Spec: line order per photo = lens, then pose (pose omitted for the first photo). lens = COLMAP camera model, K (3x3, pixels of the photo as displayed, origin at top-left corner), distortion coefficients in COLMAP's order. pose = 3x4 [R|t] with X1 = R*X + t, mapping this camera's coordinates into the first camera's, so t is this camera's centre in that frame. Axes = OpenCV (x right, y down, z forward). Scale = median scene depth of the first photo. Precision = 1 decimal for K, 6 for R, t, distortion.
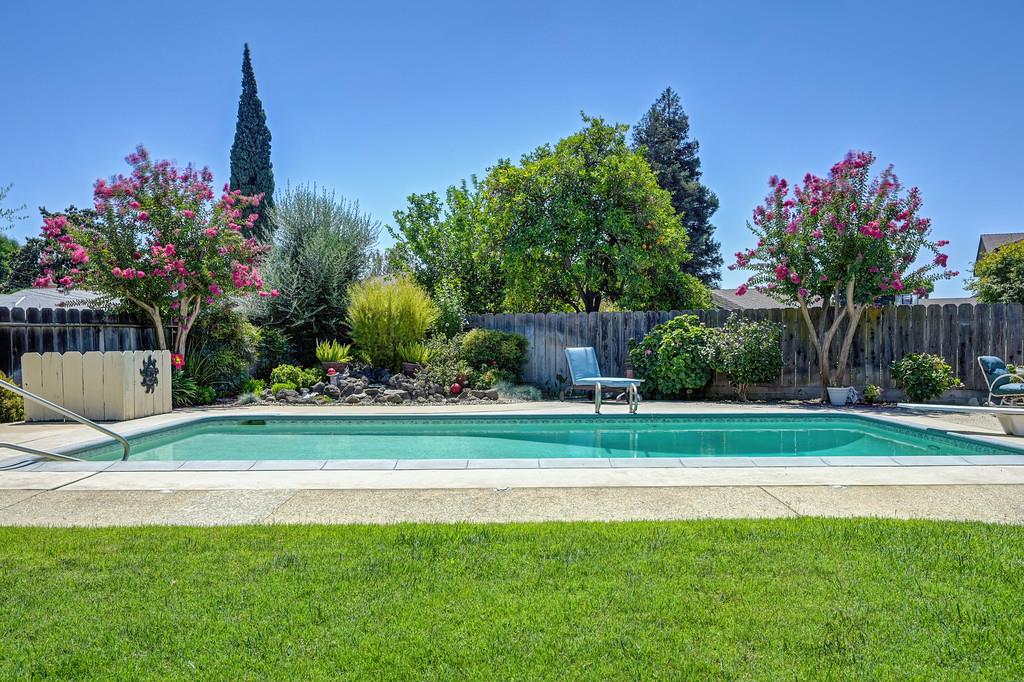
lens RADIAL K [[833.4, 0, 509.1], [0, 833.4, 345.4], [0, 0, 1]] dist [0.018505, 0.003153]
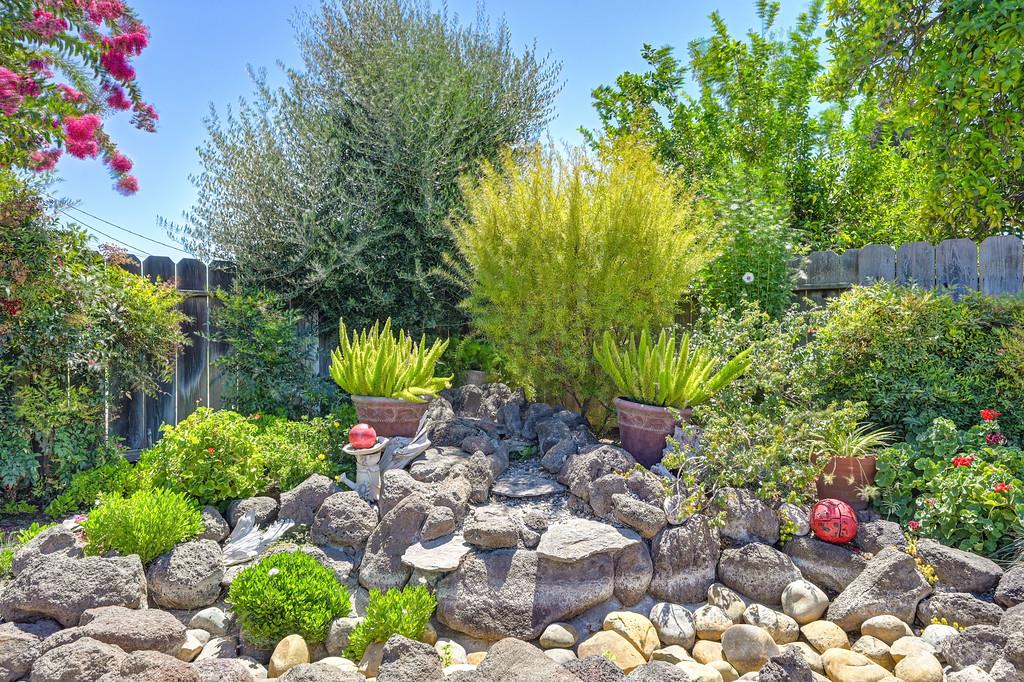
lens RADIAL K [[687.7, 0, 510.7], [0, 687.7, 340.4], [0, 0, 1]] dist [-0.006440, -0.000116]
pose [[0.966405, 0.007812, -0.256906, -0.101529], [-0.003652, 0.999854, 0.016667, -0.004552], [0.256999, -0.015169, 0.966293, 0.758276]]
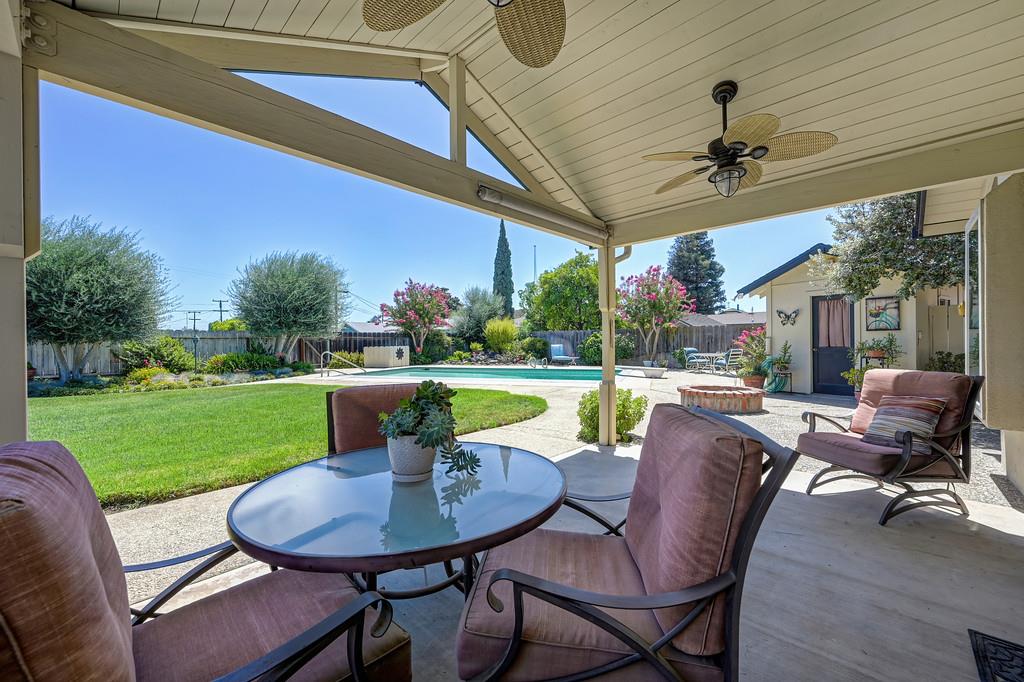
lens RADIAL K [[406.4, 0, 519.3], [0, 406.4, 338.8], [0, 0, 1]] dist [0.009698, 0.000106]
pose [[0.944127, -0.006185, -0.329525, 0.357918], [0.003738, 0.999961, -0.008057, -0.005105], [0.329562, 0.006375, 0.944113, -0.212264]]
